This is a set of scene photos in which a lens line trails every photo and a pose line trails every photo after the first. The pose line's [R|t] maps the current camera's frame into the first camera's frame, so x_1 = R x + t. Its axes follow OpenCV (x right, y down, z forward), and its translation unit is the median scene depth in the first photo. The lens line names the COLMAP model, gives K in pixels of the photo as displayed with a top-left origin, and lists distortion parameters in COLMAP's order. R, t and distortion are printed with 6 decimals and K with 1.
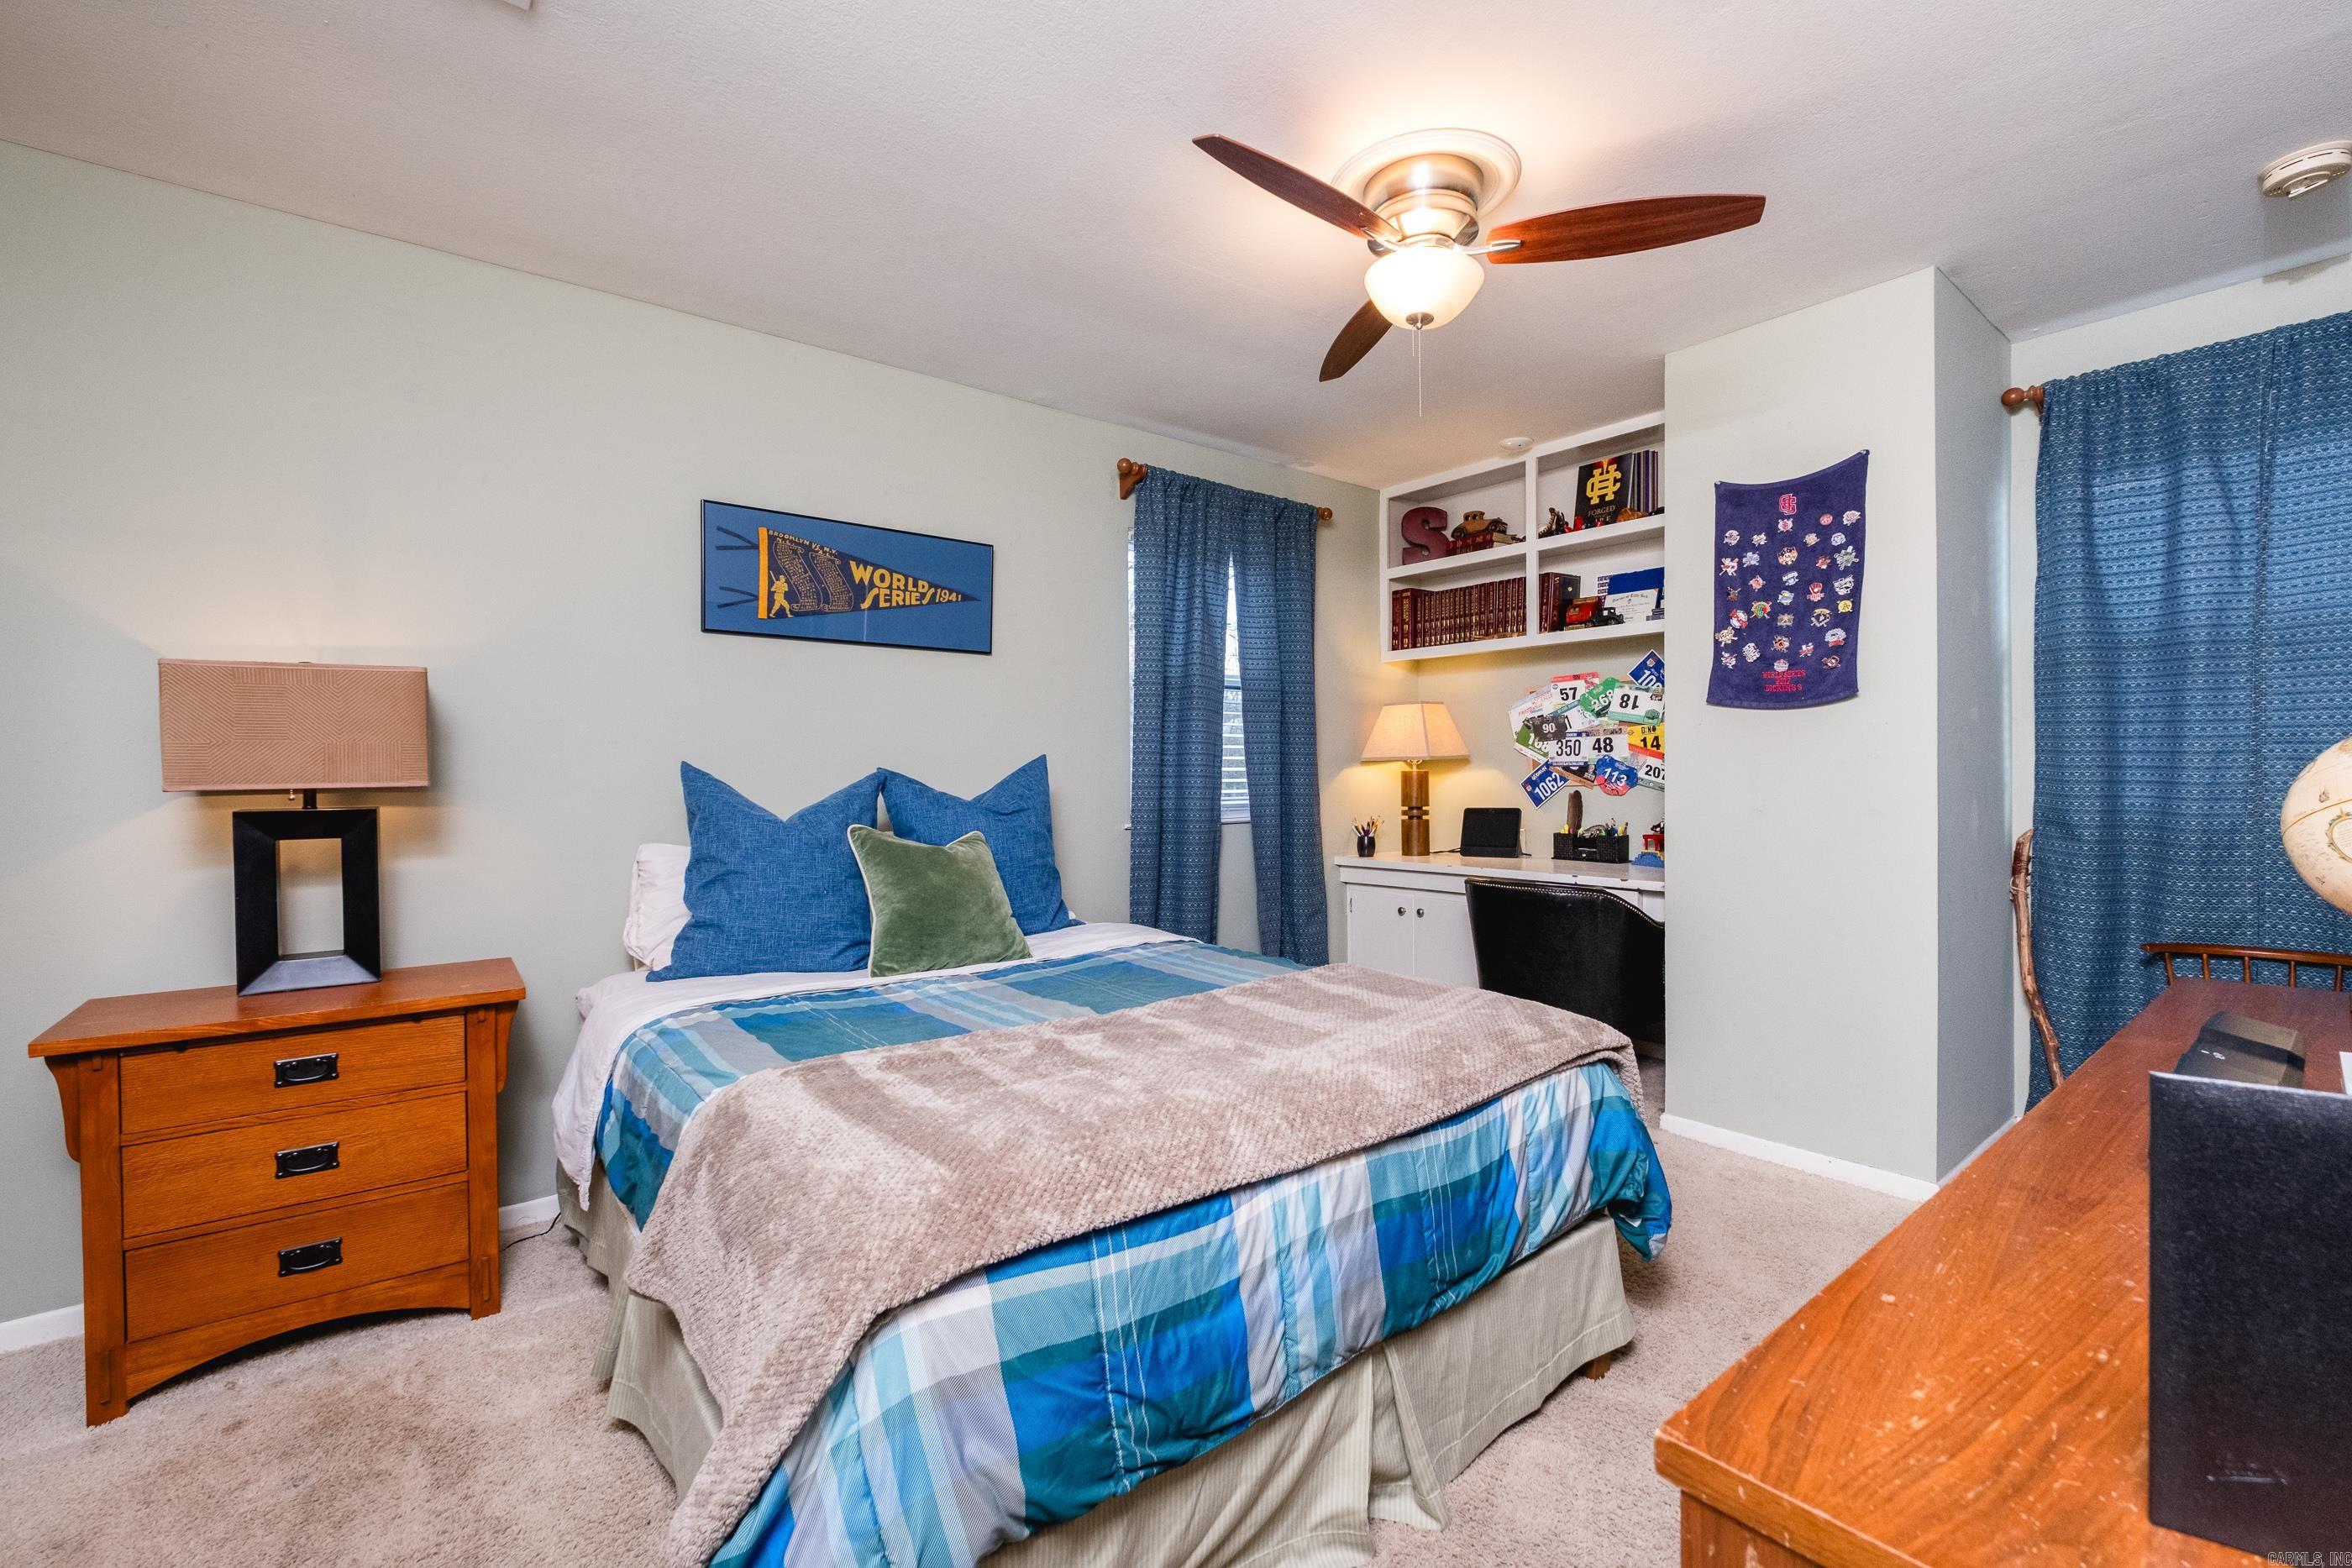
lens RADIAL K [[1024.2, 0, 1180.8], [0, 1024.2, 787.1], [0, 0, 1]] dist [0.006957, -0.004488]
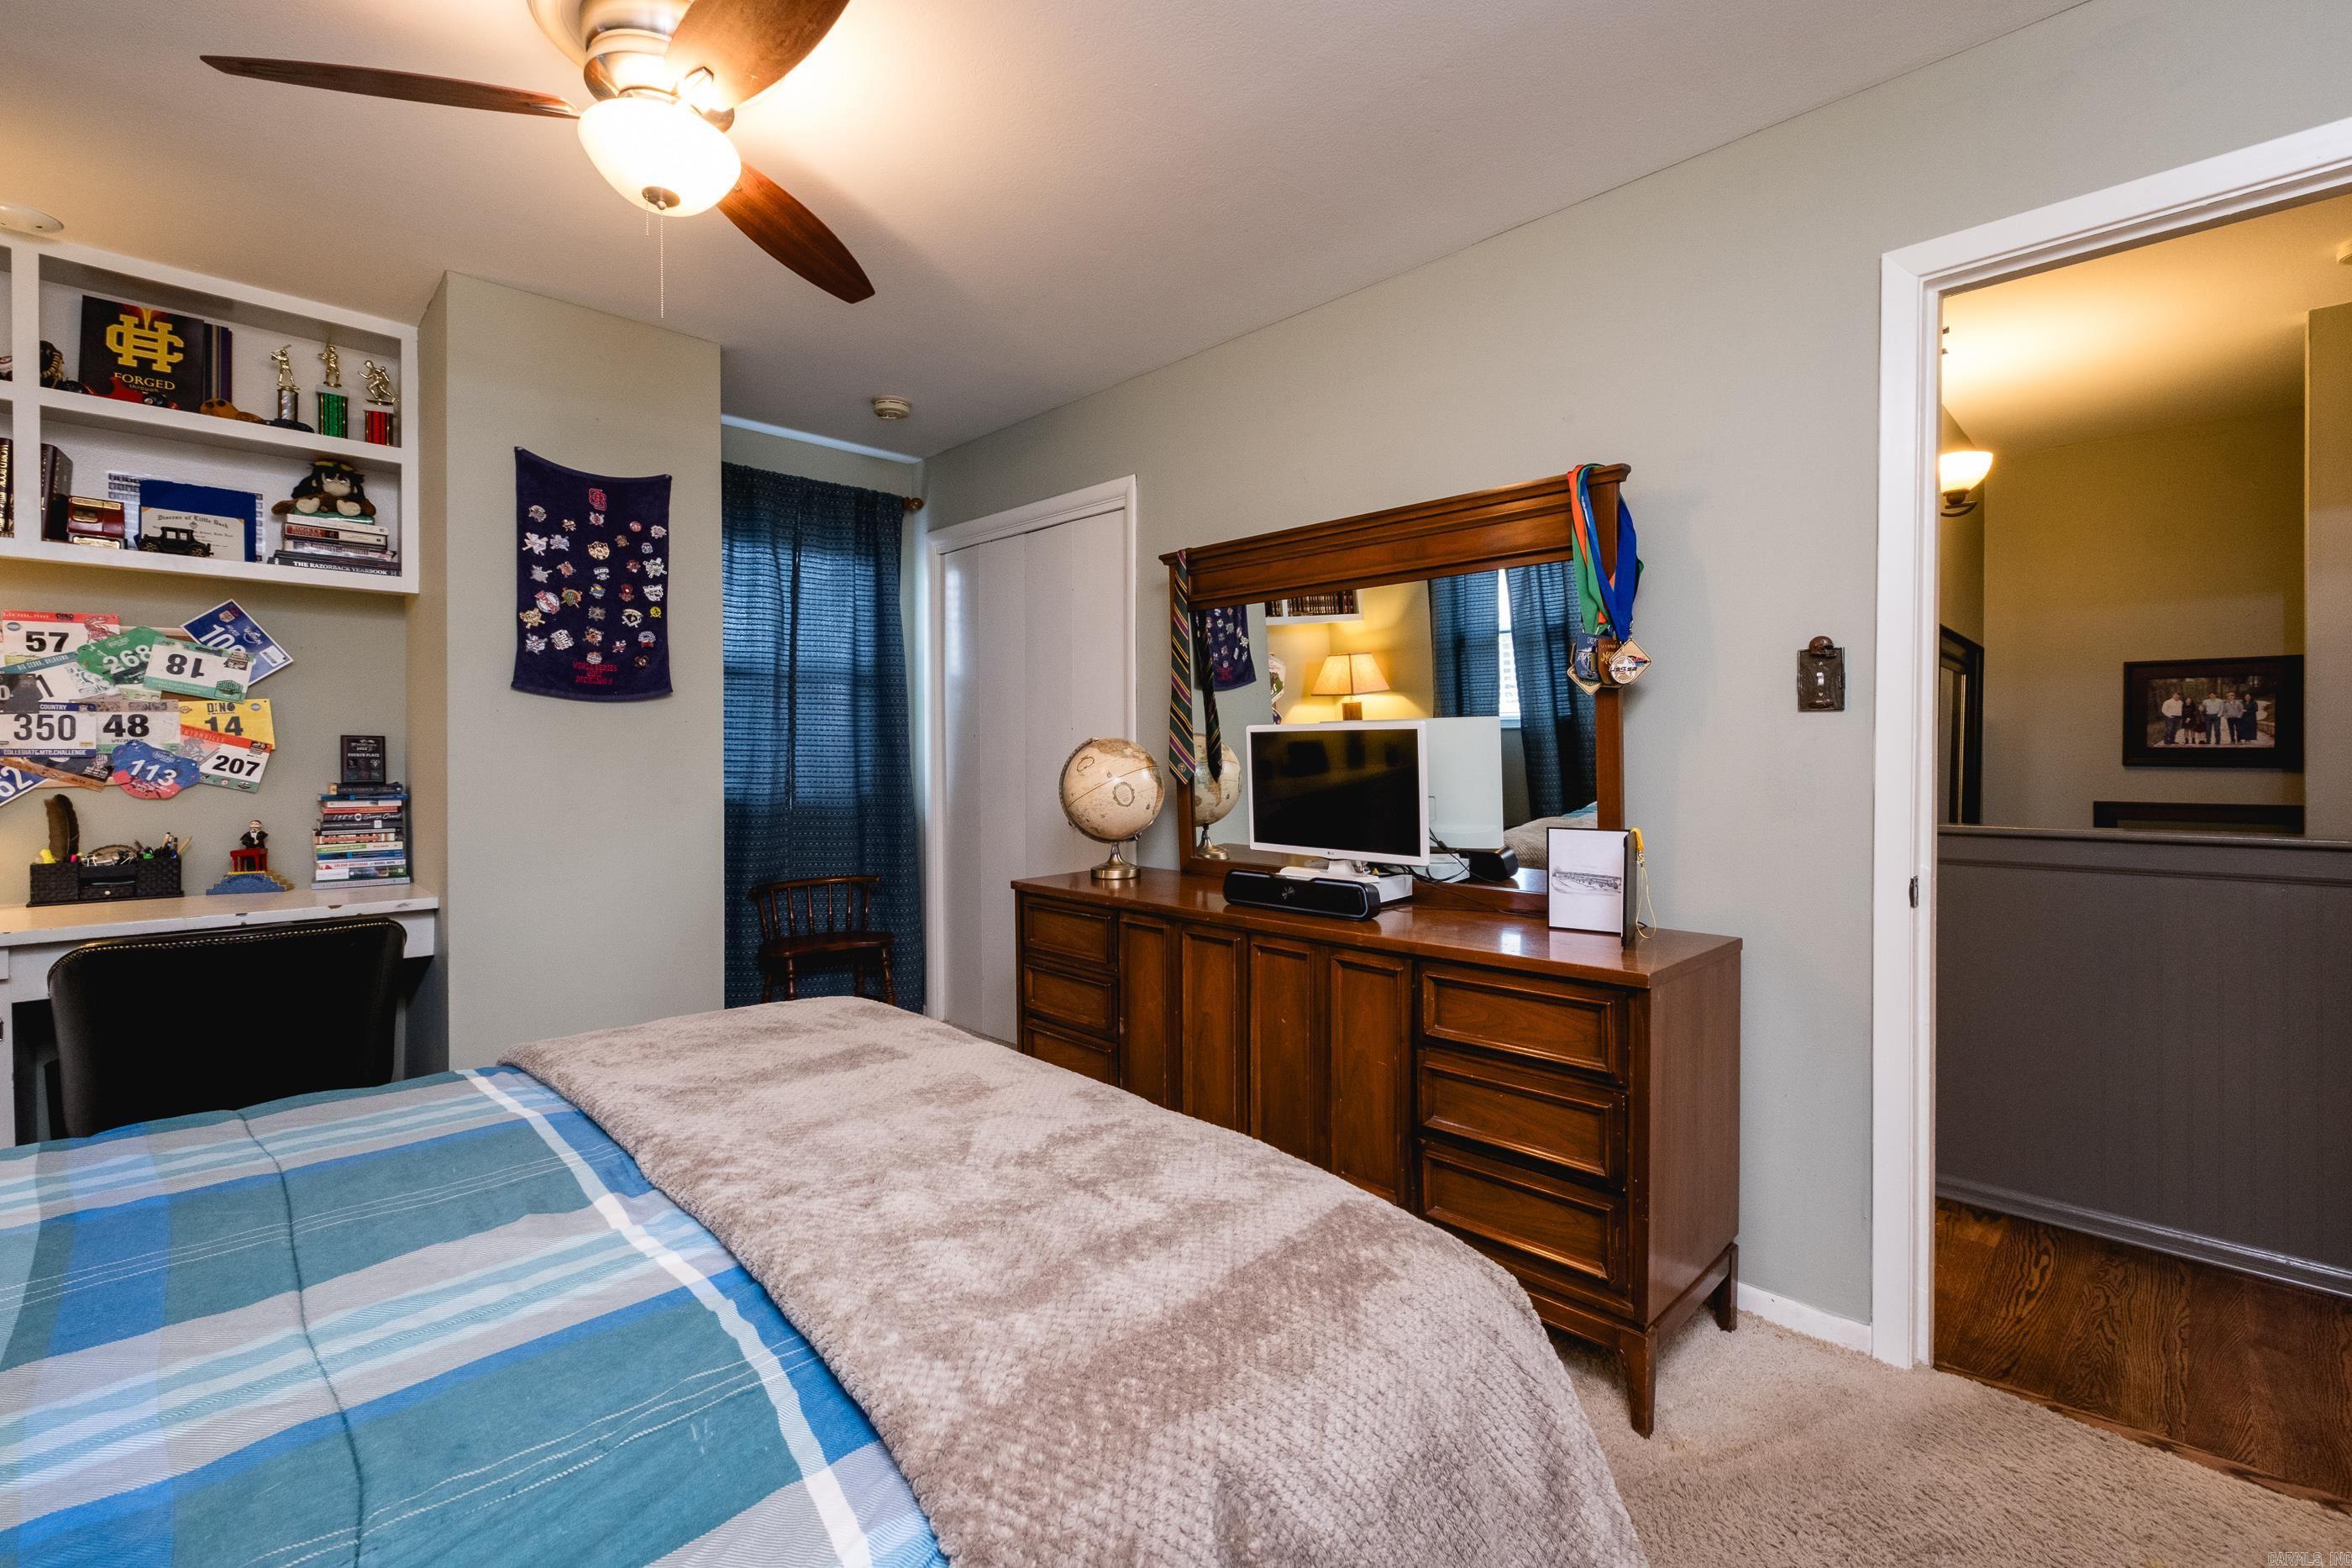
lens RADIAL K [[1024.2, 0, 1182.4], [0, 1024.2, 762.2], [0, 0, 1]] dist [0.006957, -0.004488]
pose [[-0.120242, 0.003193, 0.992739, -0.351204], [0.017691, 0.999843, -0.001073, -0.004118], [-0.992587, 0.017434, -0.120280, 0.407249]]
